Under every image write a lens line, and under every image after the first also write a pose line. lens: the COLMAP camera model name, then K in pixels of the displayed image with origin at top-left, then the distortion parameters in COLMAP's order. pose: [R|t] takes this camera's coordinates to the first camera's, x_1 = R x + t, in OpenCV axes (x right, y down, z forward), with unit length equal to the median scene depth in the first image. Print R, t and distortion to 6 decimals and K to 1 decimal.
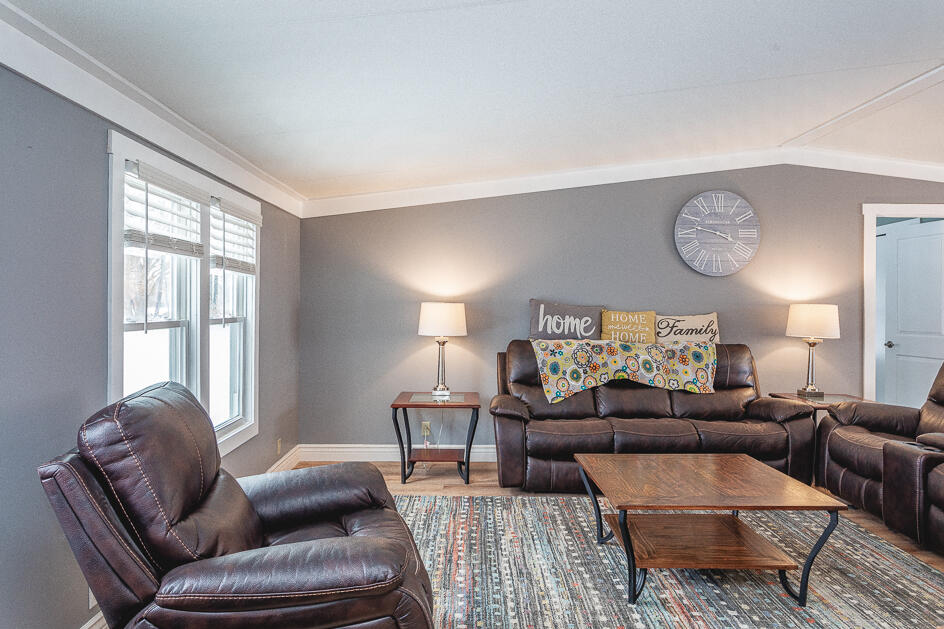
lens RADIAL K [[646.4, 0, 470.9], [0, 646.4, 306.9], [0, 0, 1]] dist [-0.005789, 0.005584]
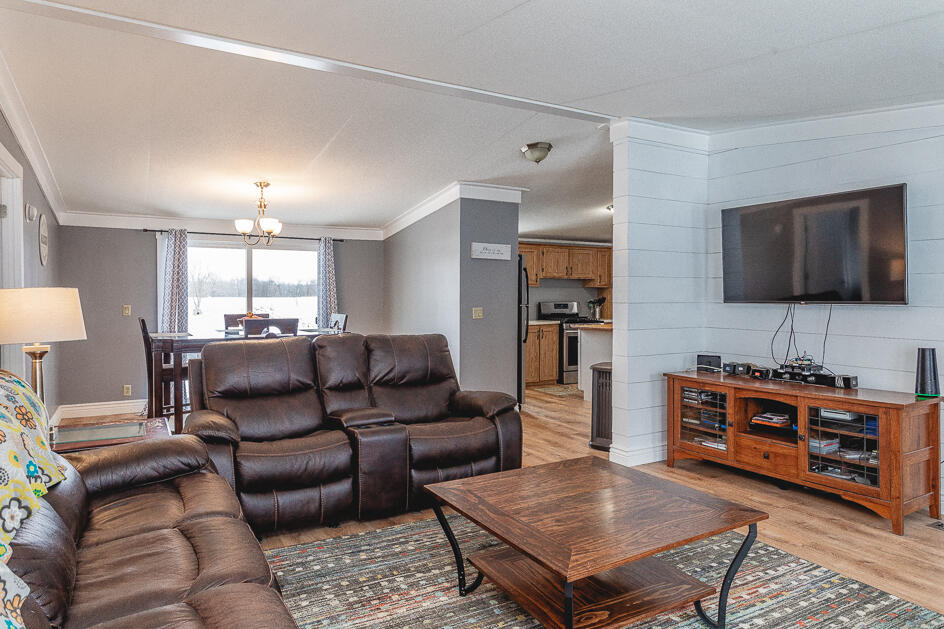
lens RADIAL K [[597.7, 0, 473.5], [0, 597.7, 304.1], [0, 0, 1]] dist [0.003056, 0.002407]
pose [[-0.486358, -0.018964, 0.873554, -0.164129], [-0.003073, 0.999795, 0.019993, -0.001701], [-0.873754, 0.007039, -0.486317, 0.958202]]
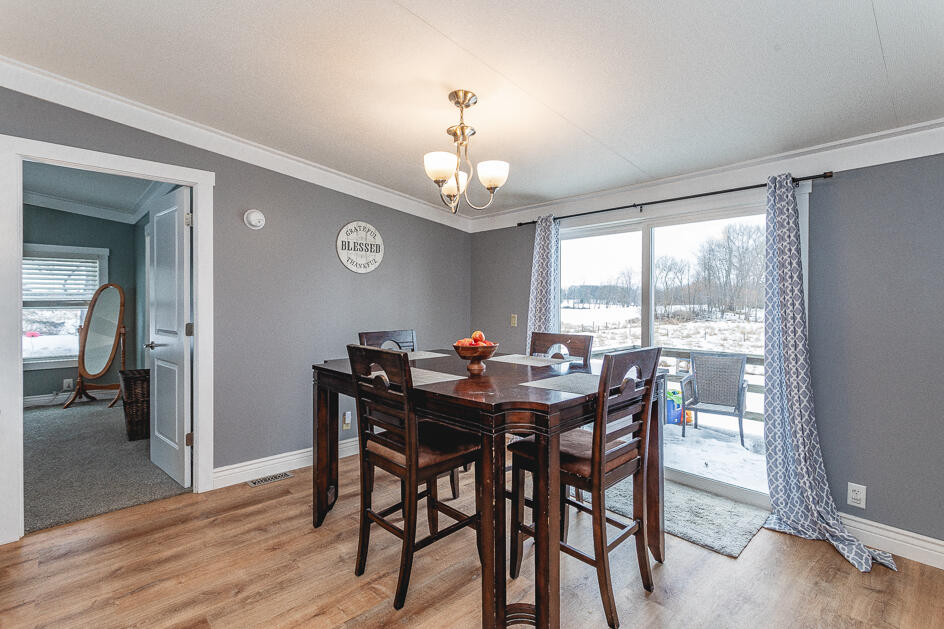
lens RADIAL K [[443.7, 0, 474.3], [0, 443.7, 306.8], [0, 0, 1]] dist [-0.001403, 0.004739]
pose [[0.737550, -0.011548, 0.675194, 0.730781], [0.003401, 0.999905, 0.013386, 0.003328], [-0.675284, -0.007576, 0.737518, 0.404357]]
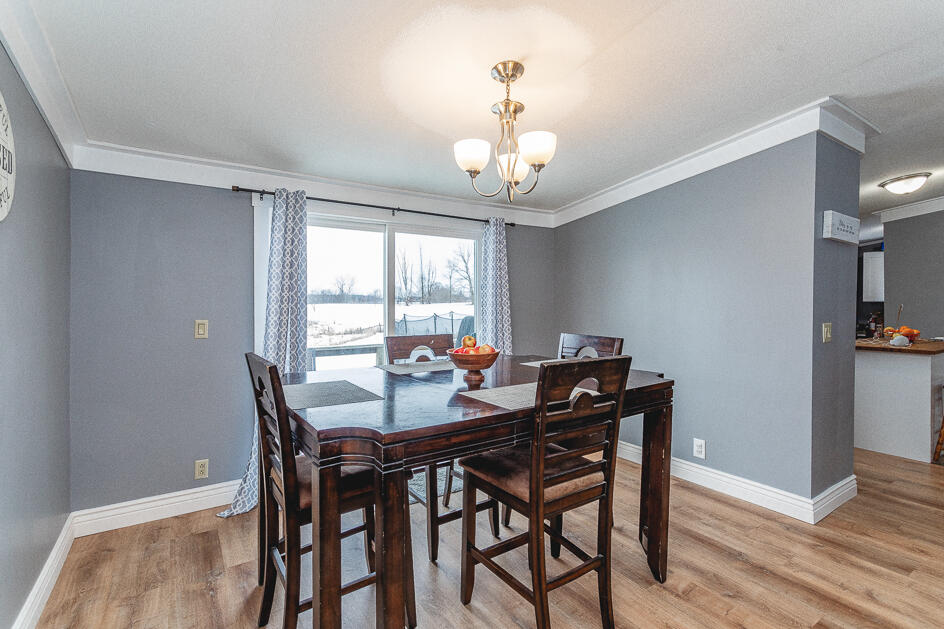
lens RADIAL K [[443.7, 0, 473.2], [0, 443.7, 306.6], [0, 0, 1]] dist [-0.001403, 0.004739]
pose [[-0.545112, -0.016158, 0.838207, 0.708808], [-0.004612, 0.999857, 0.016275, 0.002256], [-0.838350, 0.005005, -0.545109, 1.001773]]
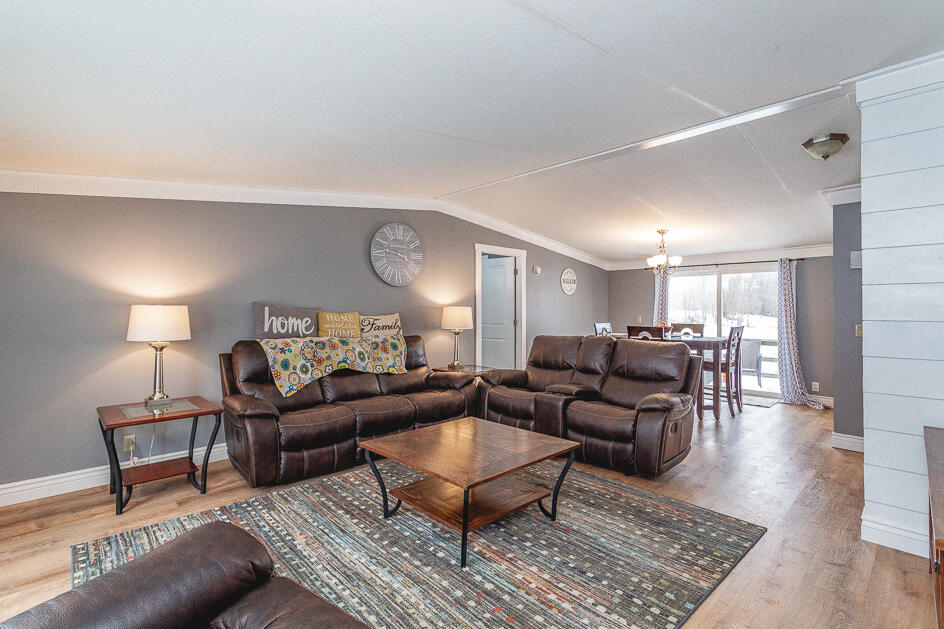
lens RADIAL K [[443.7, 0, 470.5], [0, 443.7, 306.1], [0, 0, 1]] dist [-0.001403, 0.004739]
pose [[0.731176, 0.000995, 0.682188, -0.159717], [0.002680, 0.999987, -0.004331, -0.001108], [-0.682183, 0.004995, 0.731164, 0.233303]]
